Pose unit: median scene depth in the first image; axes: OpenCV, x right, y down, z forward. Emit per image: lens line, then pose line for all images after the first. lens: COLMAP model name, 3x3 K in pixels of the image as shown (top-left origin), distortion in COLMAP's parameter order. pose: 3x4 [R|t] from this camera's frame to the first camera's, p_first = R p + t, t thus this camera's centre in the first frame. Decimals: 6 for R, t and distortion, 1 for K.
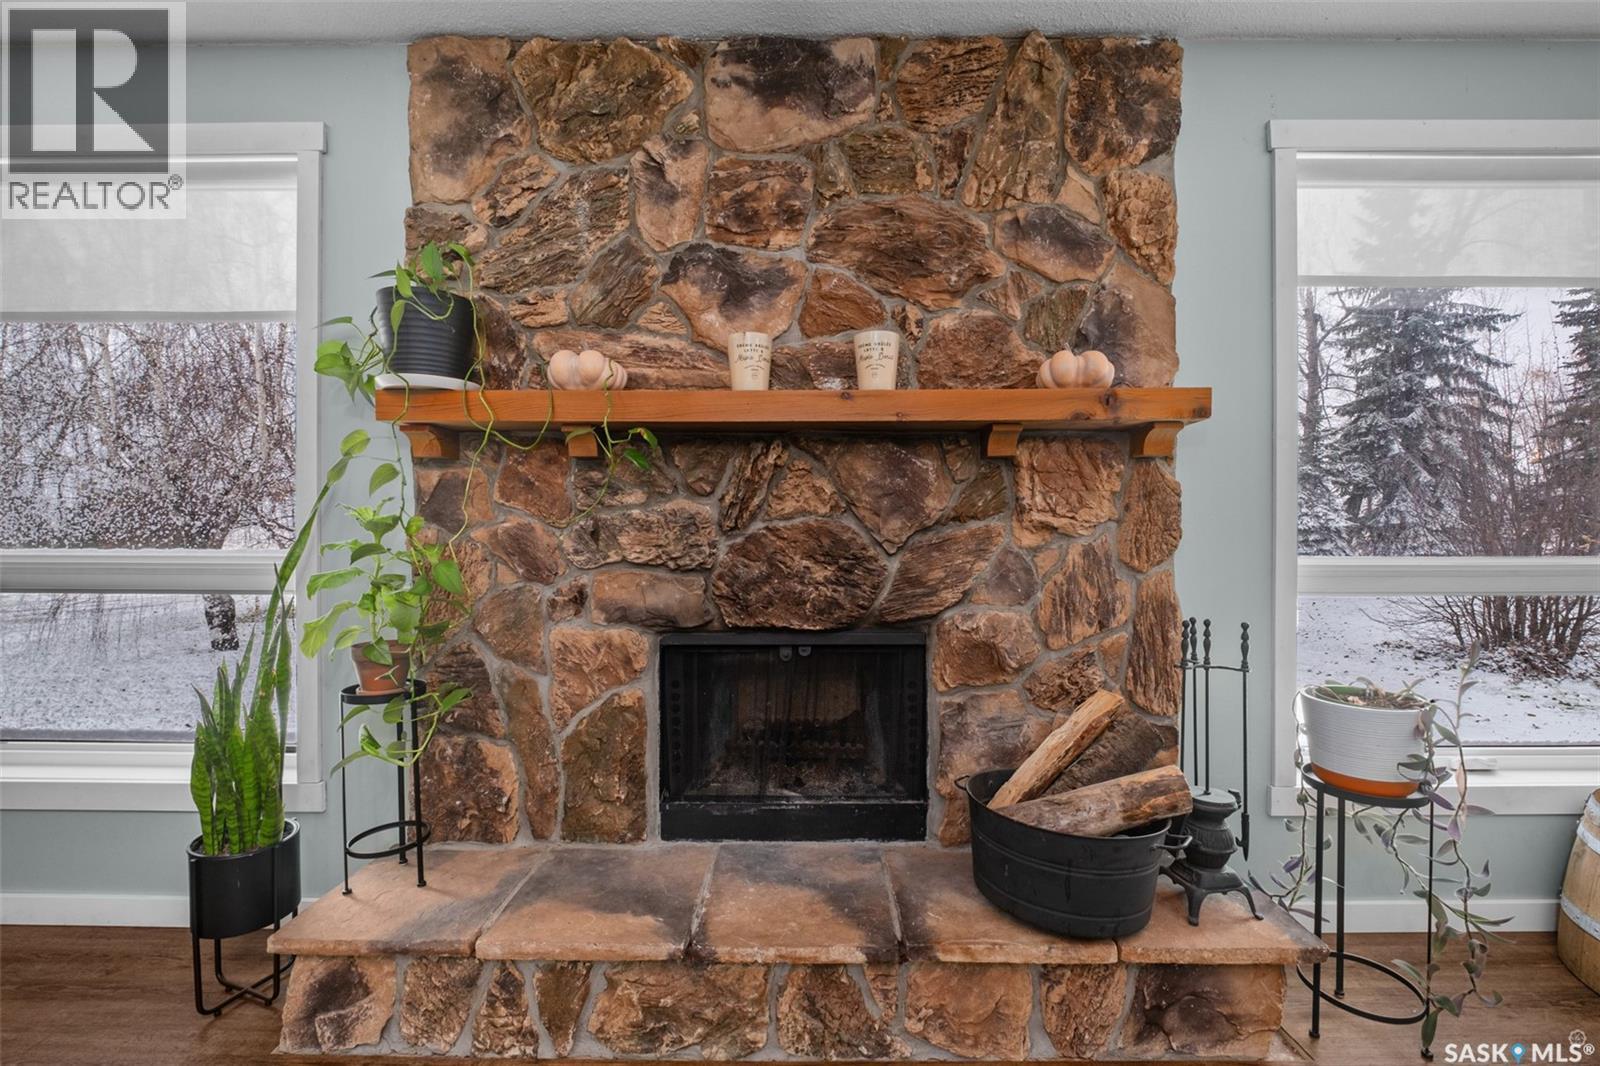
lens RADIAL K [[689.3, 0, 812.2], [0, 689.3, 523.9], [0, 0, 1]] dist [0.002584, -0.005547]
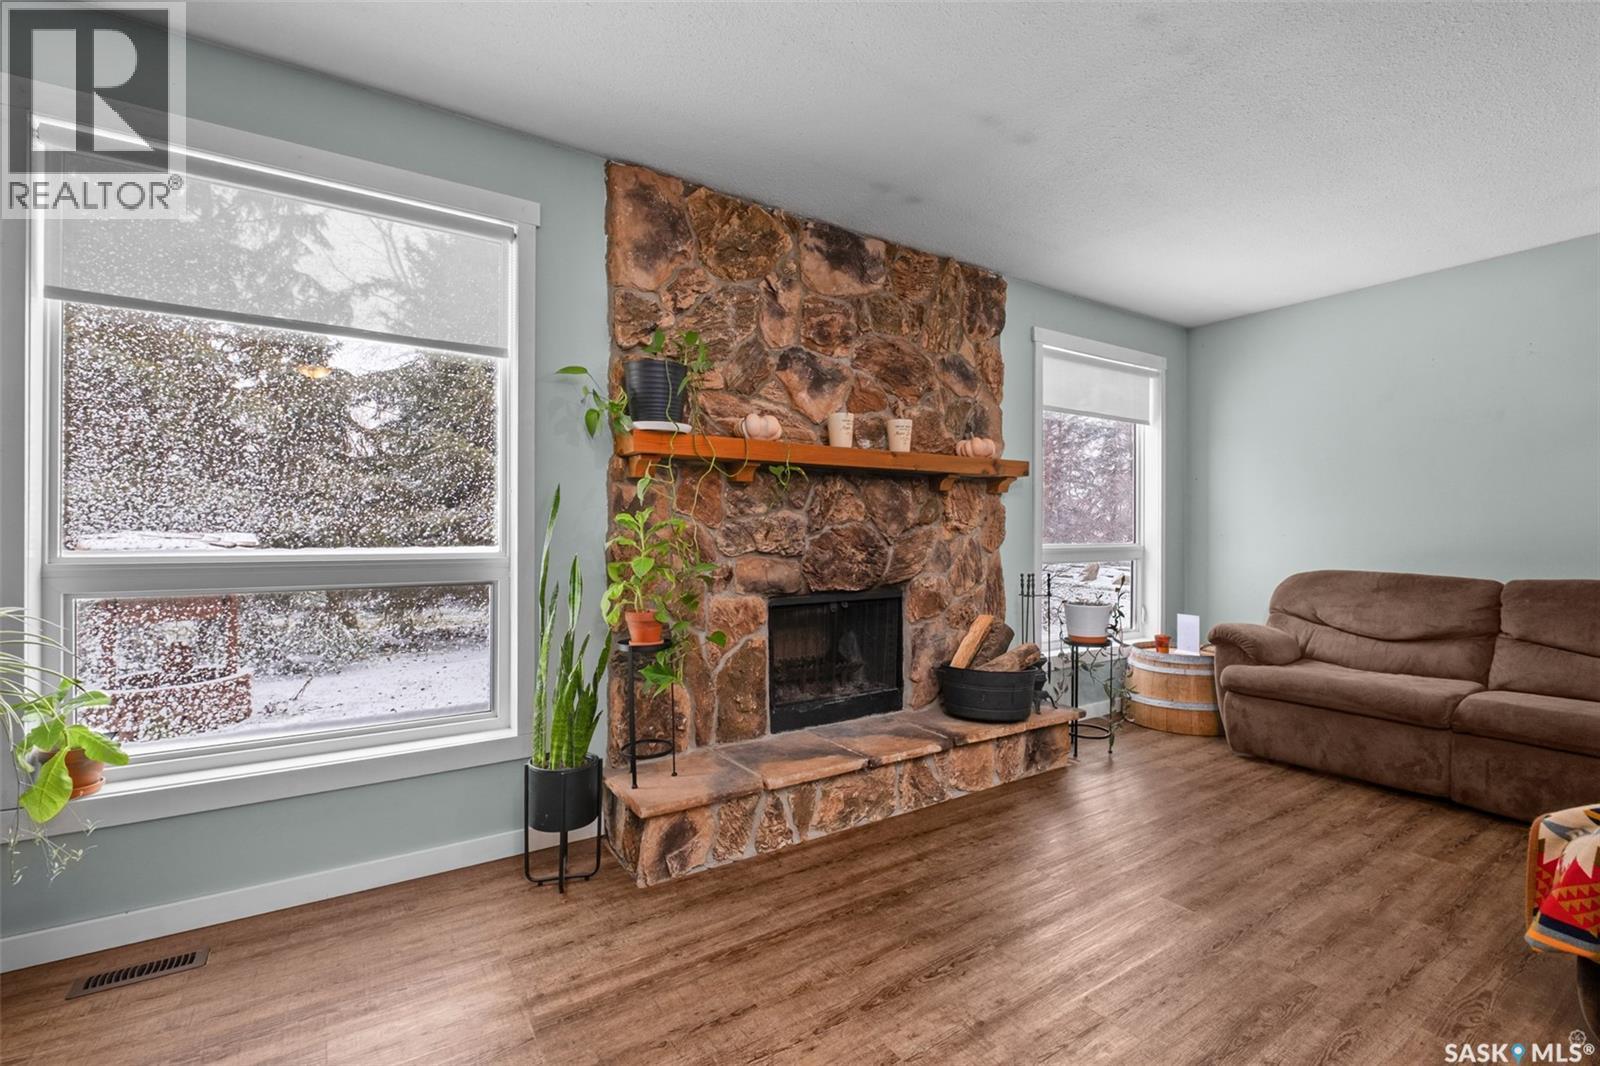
lens RADIAL K [[689.3, 0, 824.0], [0, 689.3, 530.6], [0, 0, 1]] dist [0.002584, -0.005547]
pose [[0.828191, 0.000957, 0.560445, -0.991403], [-0.002399, 0.999995, 0.001838, 0.006262], [-0.560440, -0.002866, 0.828190, -0.331348]]
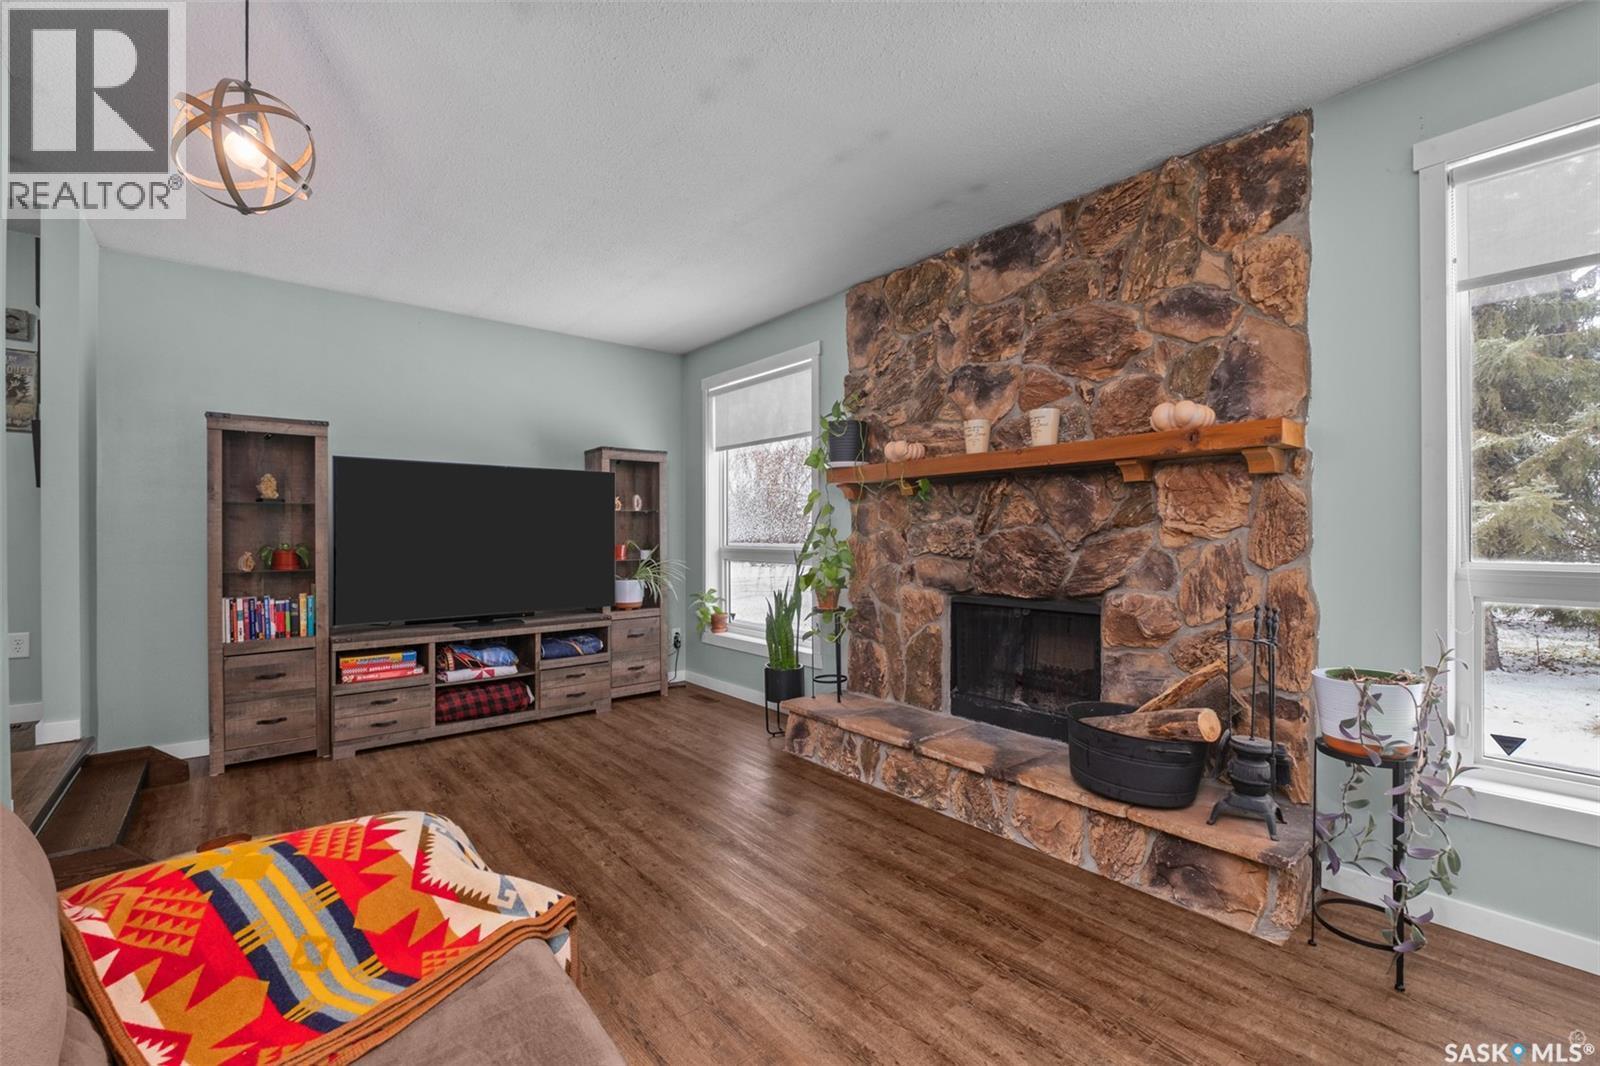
lens RADIAL K [[689.3, 0, 819.7], [0, 689.3, 534.8], [0, 0, 1]] dist [0.002584, -0.005547]
pose [[0.656599, -0.000459, -0.754240, 0.881610], [0.002787, 0.999994, 0.001818, 0.005606], [0.754235, -0.003296, 0.656596, -0.386261]]
